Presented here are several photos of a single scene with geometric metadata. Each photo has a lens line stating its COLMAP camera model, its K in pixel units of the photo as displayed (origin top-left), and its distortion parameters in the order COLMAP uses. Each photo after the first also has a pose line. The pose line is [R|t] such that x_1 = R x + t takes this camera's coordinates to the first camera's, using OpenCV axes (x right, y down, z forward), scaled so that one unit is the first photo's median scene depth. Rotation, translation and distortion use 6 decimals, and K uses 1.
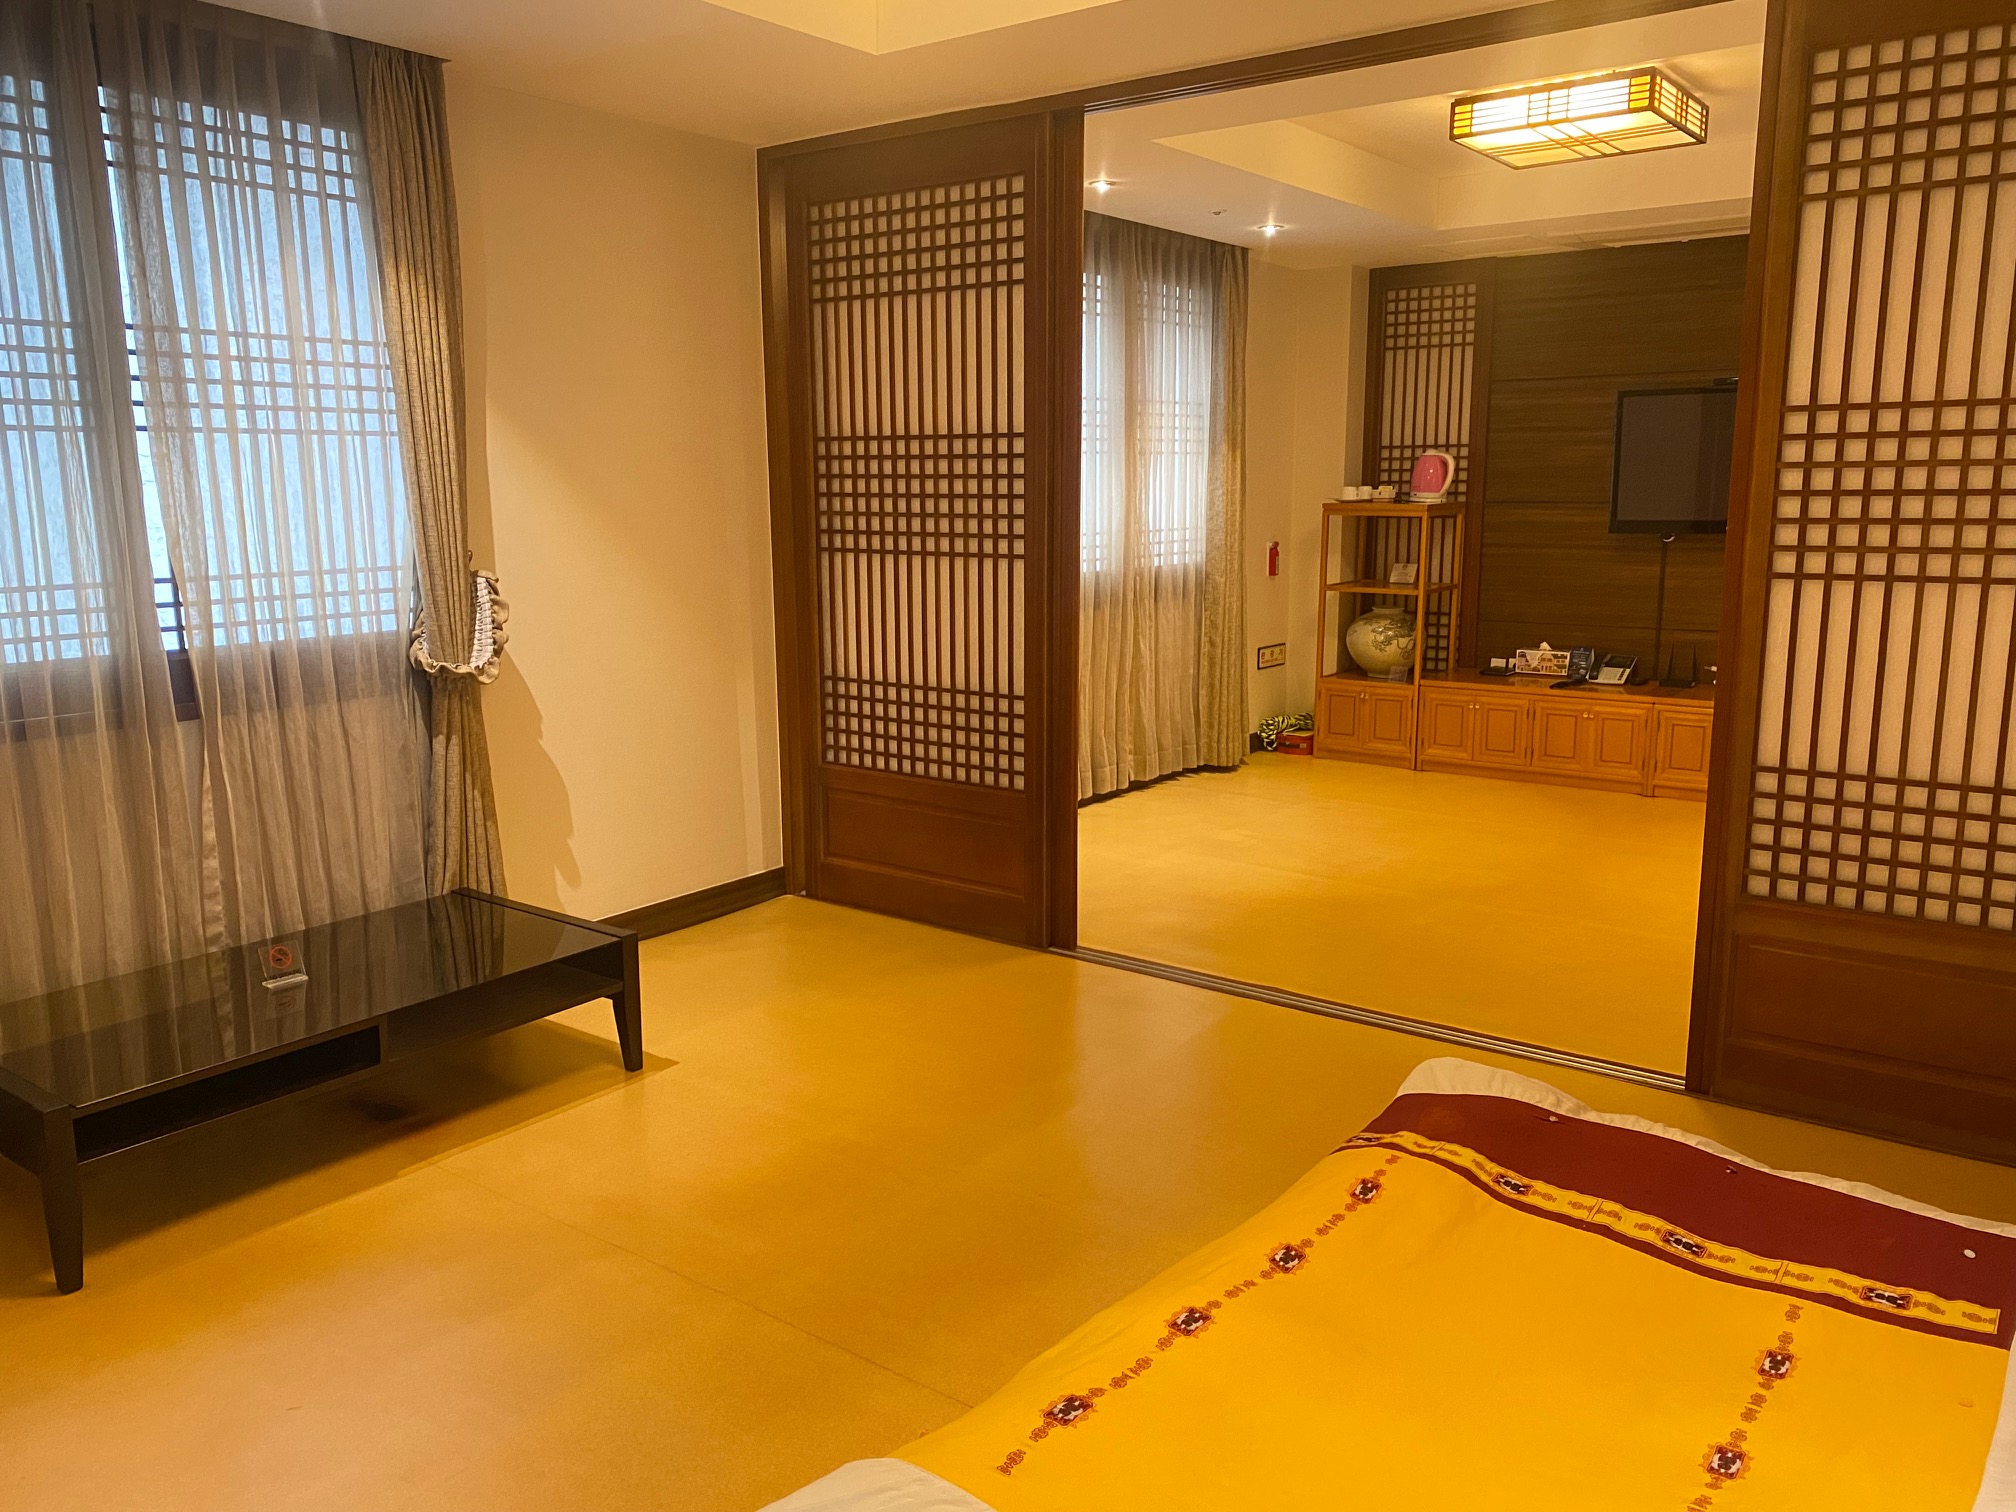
lens RADIAL K [[1520.9, 0, 991.5], [0, 1520.9, 759.6], [0, 0, 1]] dist [0.039278, -0.058300]
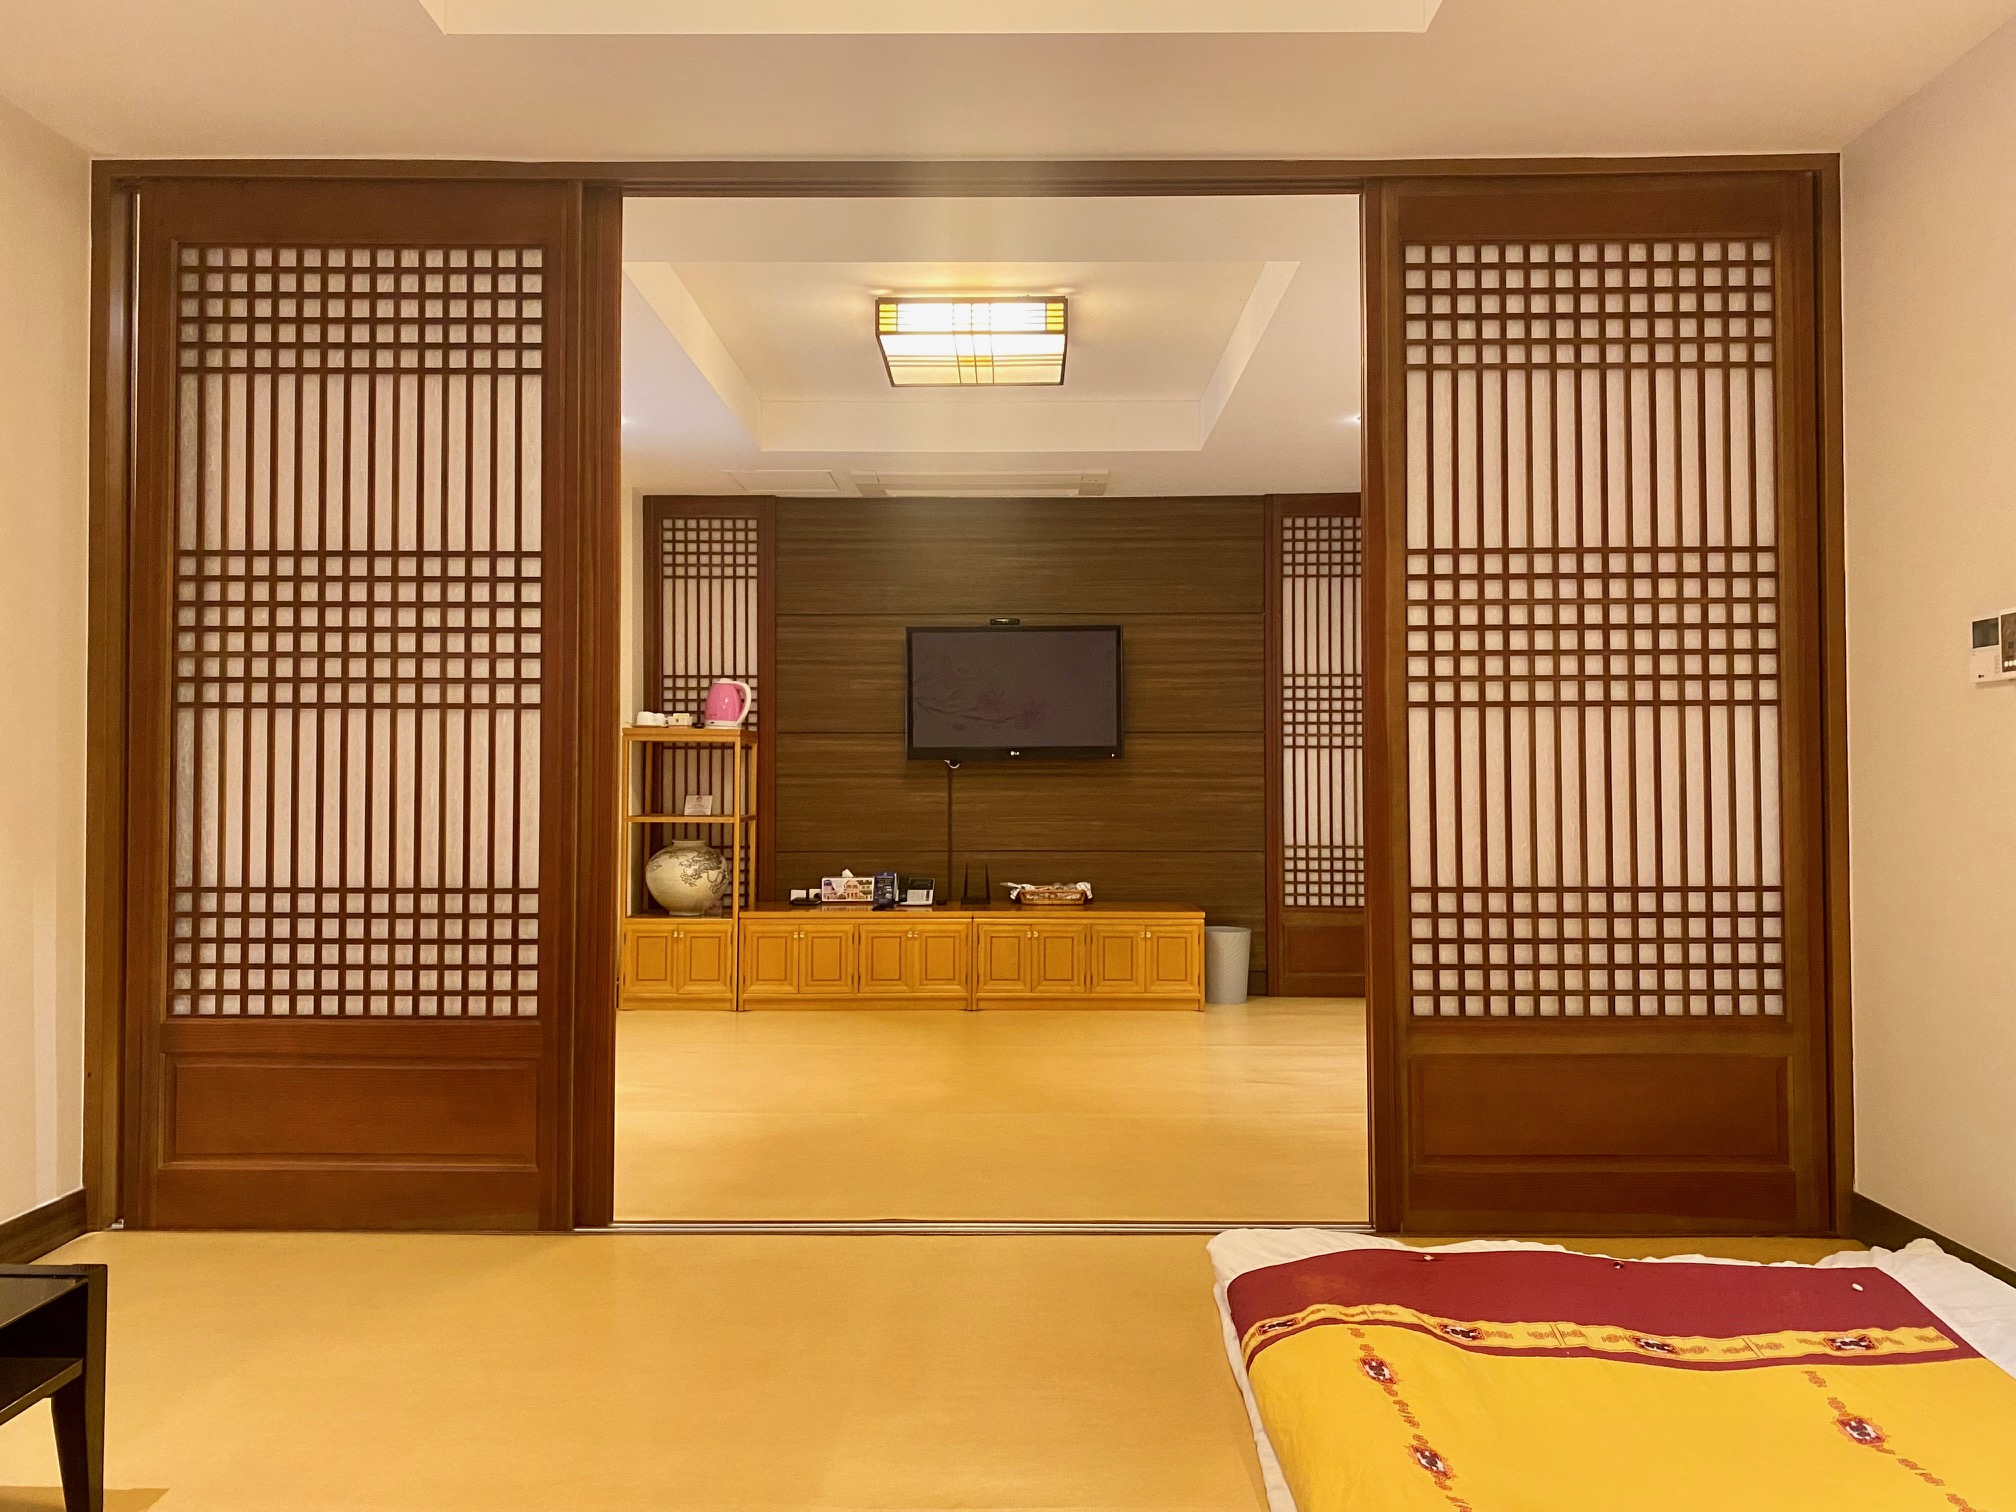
lens RADIAL K [[1520.9, 0, 993.8], [0, 1520.9, 755.8], [0, 0, 1]] dist [0.039278, -0.058300]
pose [[0.802450, 0.019874, 0.596388, -0.249943], [0.101878, 0.980208, -0.169744, 0.045960], [-0.587958, 0.196970, 0.784544, 0.246791]]
